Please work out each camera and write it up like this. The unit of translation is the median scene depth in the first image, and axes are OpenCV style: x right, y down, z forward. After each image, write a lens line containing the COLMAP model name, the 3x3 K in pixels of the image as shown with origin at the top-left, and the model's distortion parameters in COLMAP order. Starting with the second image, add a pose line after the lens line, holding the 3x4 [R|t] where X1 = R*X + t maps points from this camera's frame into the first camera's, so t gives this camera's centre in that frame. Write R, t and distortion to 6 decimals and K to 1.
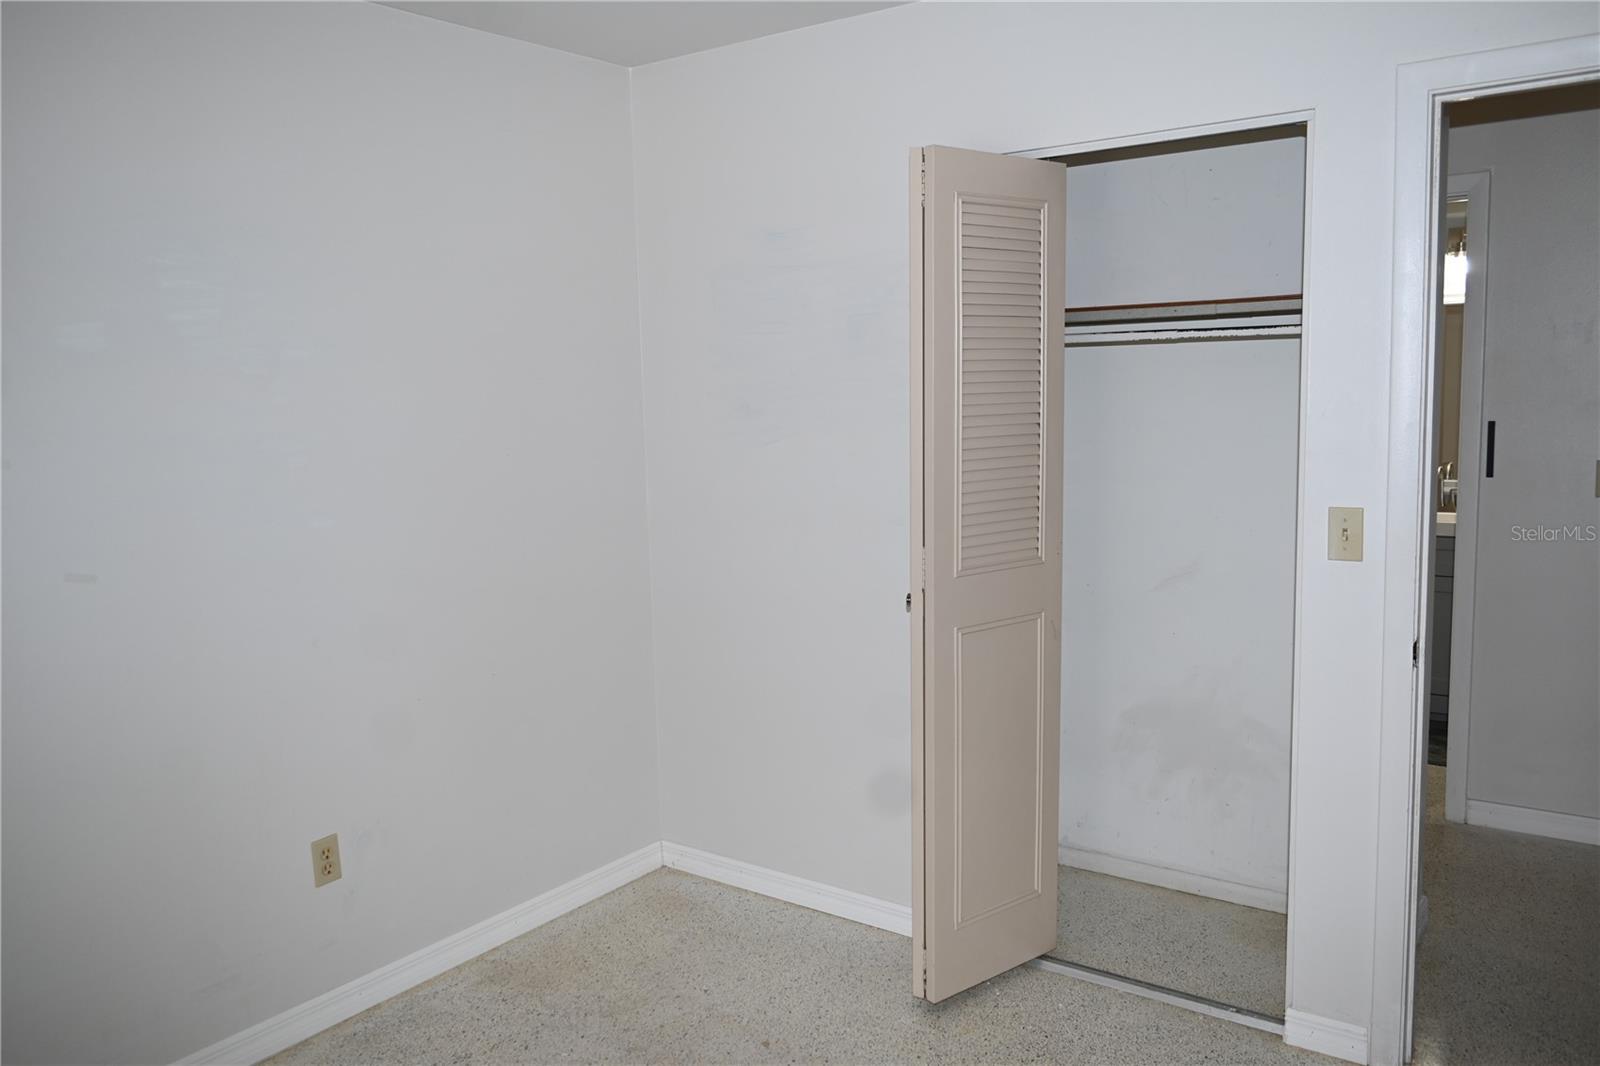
lens RADIAL K [[1237.3, 0, 800.0], [0, 1237.3, 533.0], [0, 0, 1]] dist [-0.028520, 0.006095]
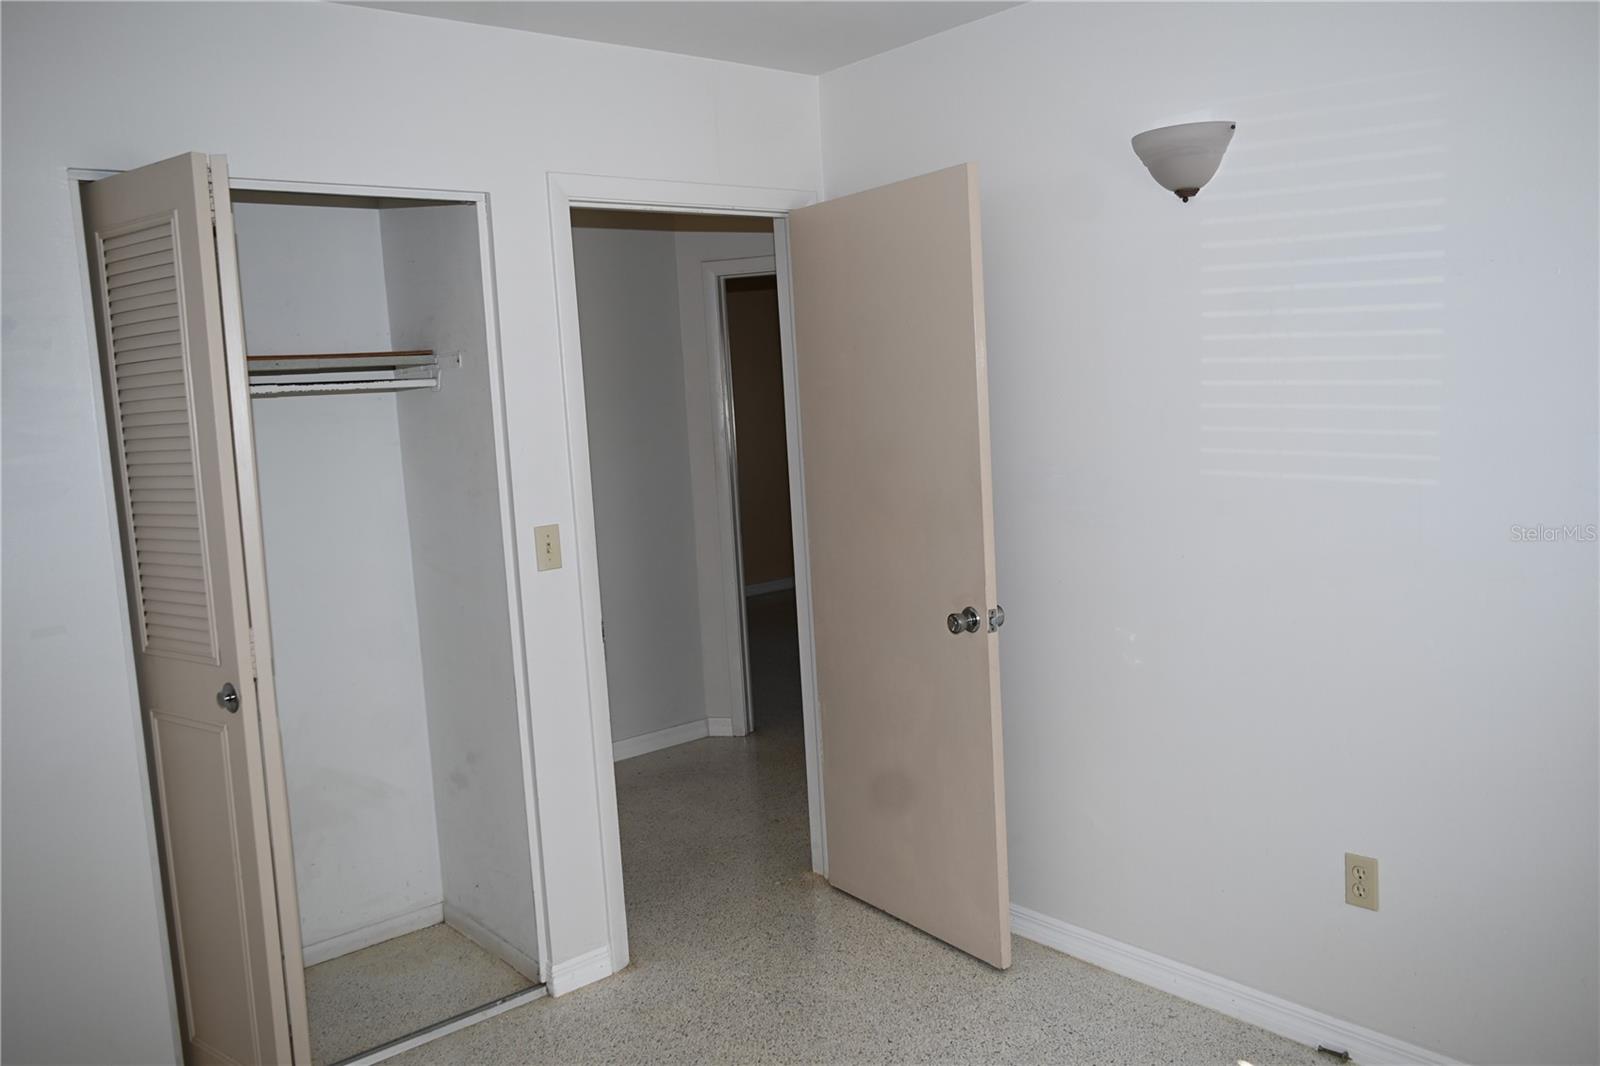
lens RADIAL K [[1254.1, 0, 800.0], [0, 1254.1, 533.0], [0, 0, 1]] dist [-0.000768, 0.001337]
pose [[0.224016, -0.091617, 0.970270, -0.602046], [0.174753, 0.983212, 0.052492, -0.029645], [-0.958790, 0.157799, 0.236266, 0.404372]]
